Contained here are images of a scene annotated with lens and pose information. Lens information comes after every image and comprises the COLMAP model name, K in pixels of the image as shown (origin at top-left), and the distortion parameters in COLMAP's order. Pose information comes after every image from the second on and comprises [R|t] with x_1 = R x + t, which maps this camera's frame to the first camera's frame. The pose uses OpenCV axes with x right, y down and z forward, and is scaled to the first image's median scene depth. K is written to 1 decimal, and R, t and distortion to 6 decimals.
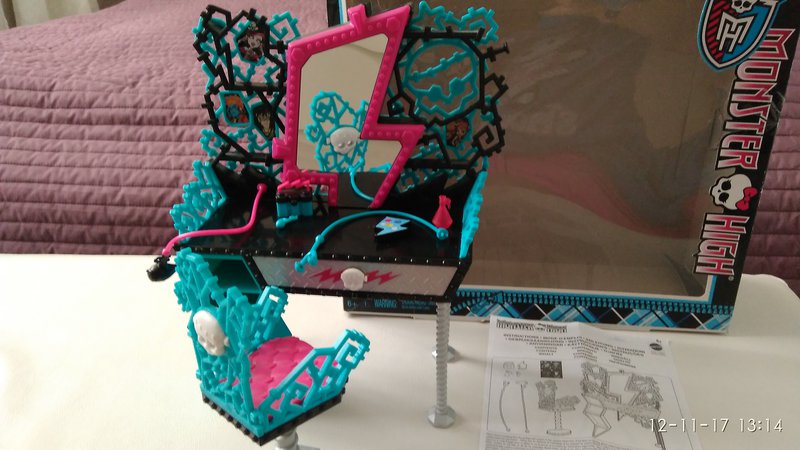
lens RADIAL K [[647.5, 0, 395.4], [0, 647.5, 229.4], [0, 0, 1]] dist [0.064211, -0.101790]
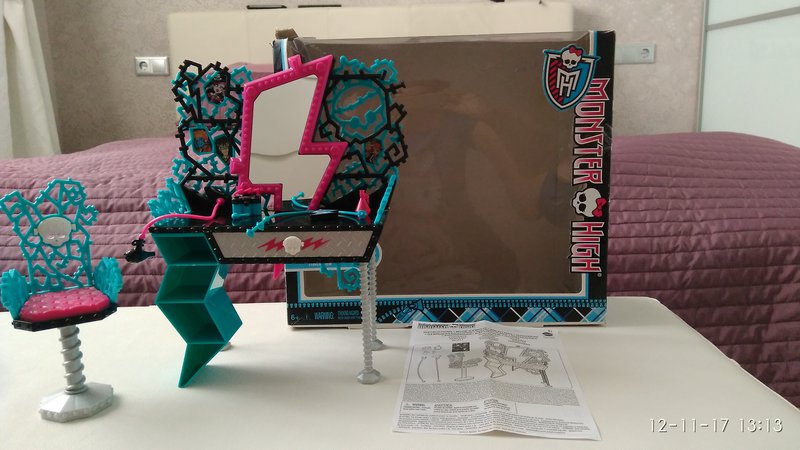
lens RADIAL K [[647.5, 0, 399.0], [0, 647.5, 222.3], [0, 0, 1]] dist [0.064211, -0.101790]
pose [[0.996591, -0.024540, 0.078767, 0.039144], [0.044850, 0.962487, -0.267595, 0.334902], [-0.069246, 0.270215, 0.960307, -0.226338]]
